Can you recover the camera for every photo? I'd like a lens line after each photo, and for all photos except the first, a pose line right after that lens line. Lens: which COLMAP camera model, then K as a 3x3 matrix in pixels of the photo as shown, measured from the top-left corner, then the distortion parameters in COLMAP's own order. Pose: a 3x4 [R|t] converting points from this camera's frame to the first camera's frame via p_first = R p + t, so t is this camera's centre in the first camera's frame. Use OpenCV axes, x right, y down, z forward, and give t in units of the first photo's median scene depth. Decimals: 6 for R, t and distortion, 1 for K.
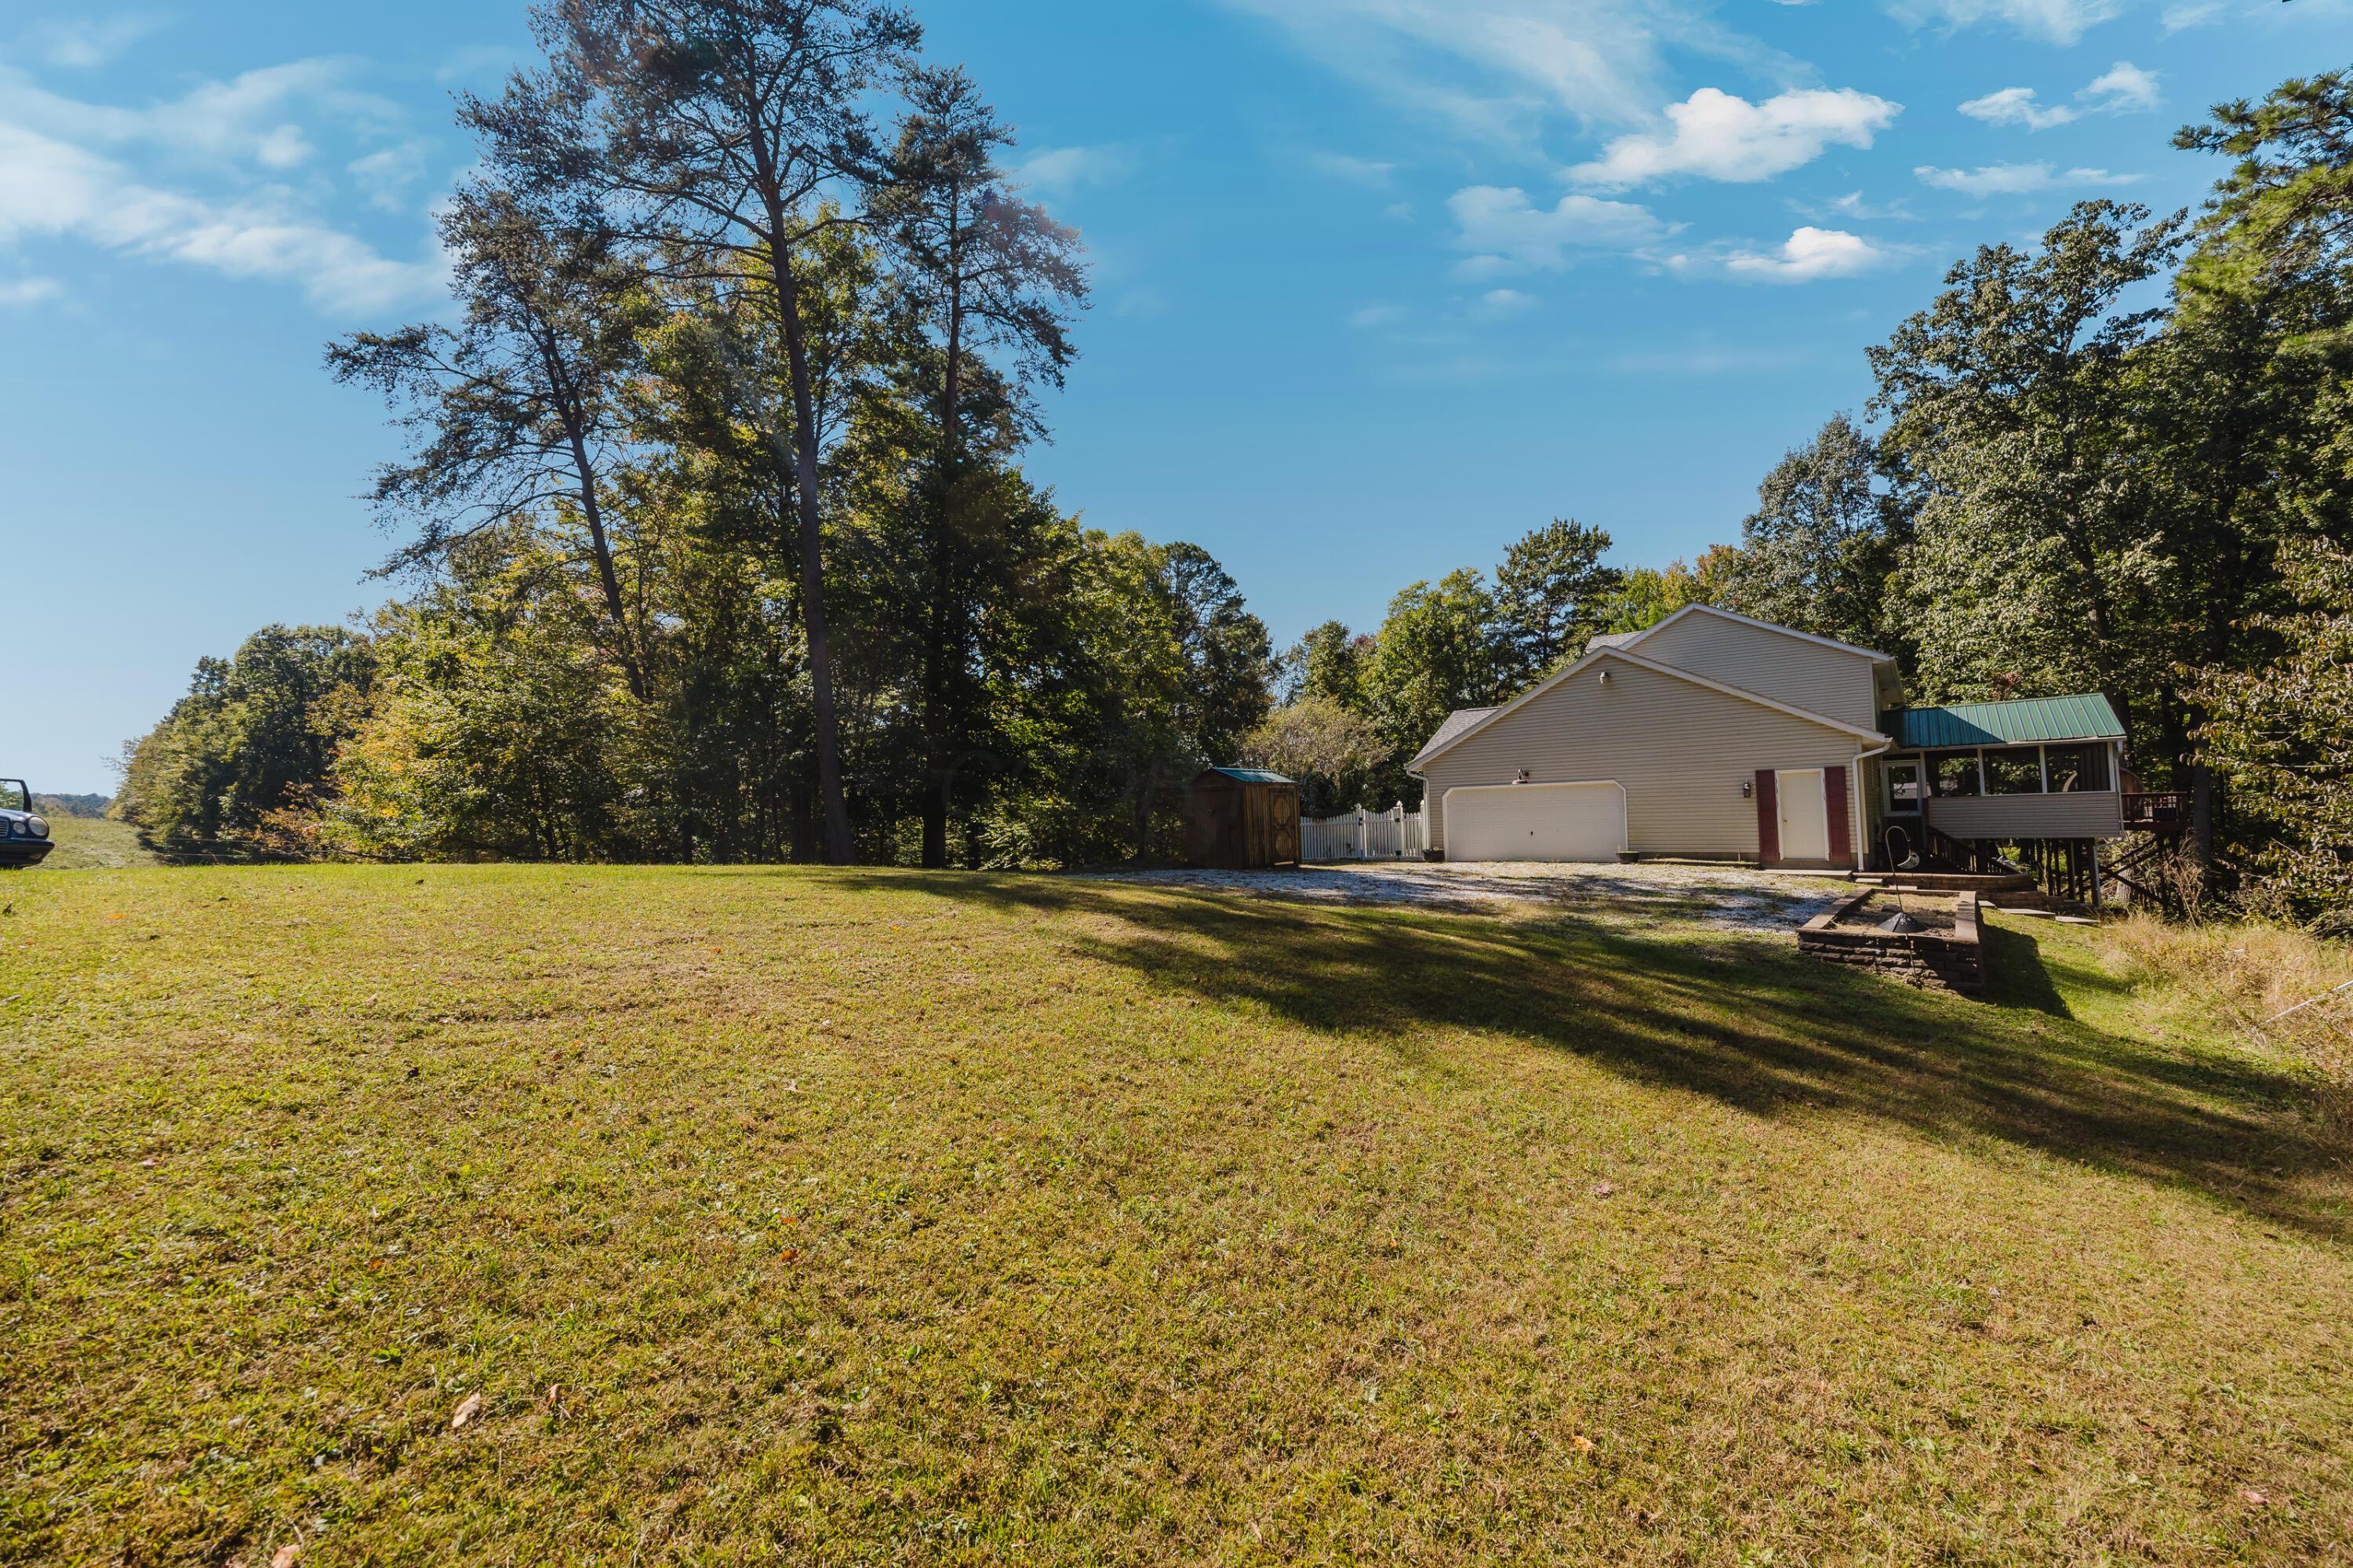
lens RADIAL K [[890.7, 0, 1176.5], [0, 890.7, 784.0], [0, 0, 1]] dist [-0.005056, -0.000064]
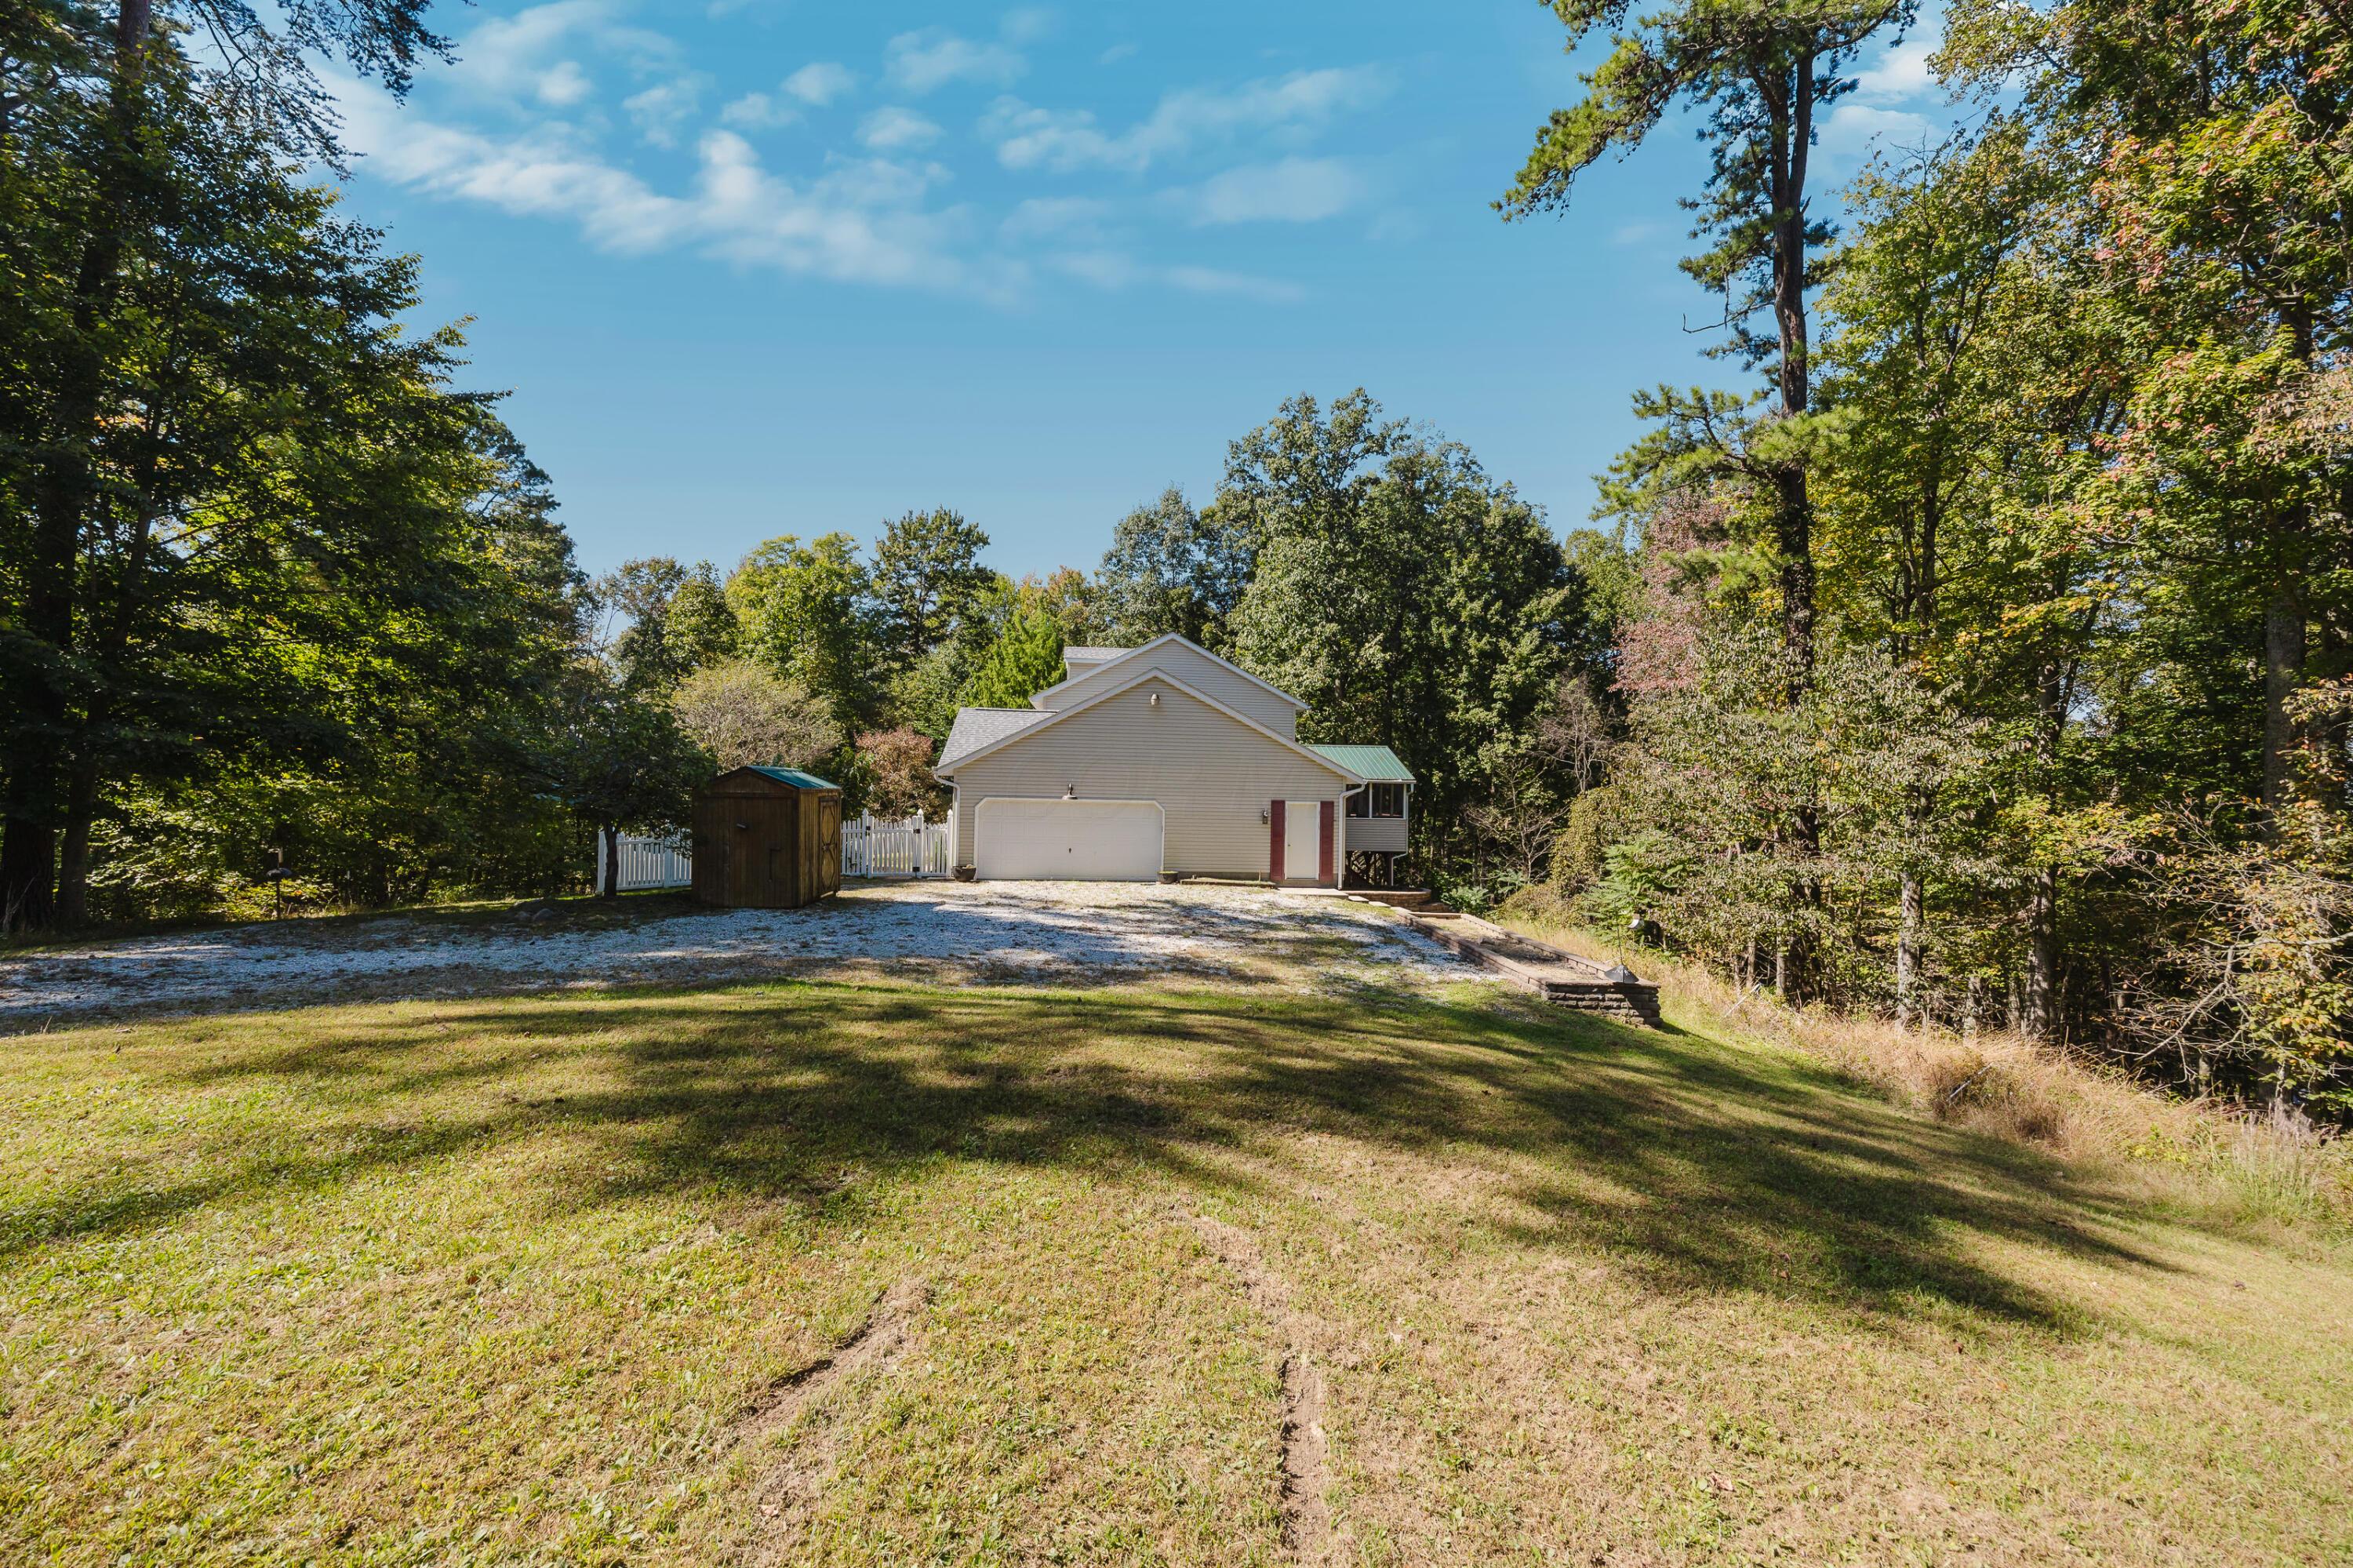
lens RADIAL K [[890.7, 0, 1176.5], [0, 890.7, 784.0], [0, 0, 1]] dist [-0.005056, -0.000064]
pose [[0.703101, 0.042154, 0.709839, -0.146071], [-0.066211, 0.997786, 0.006330, -0.021103], [-0.708001, -0.051450, 0.704335, 0.172112]]
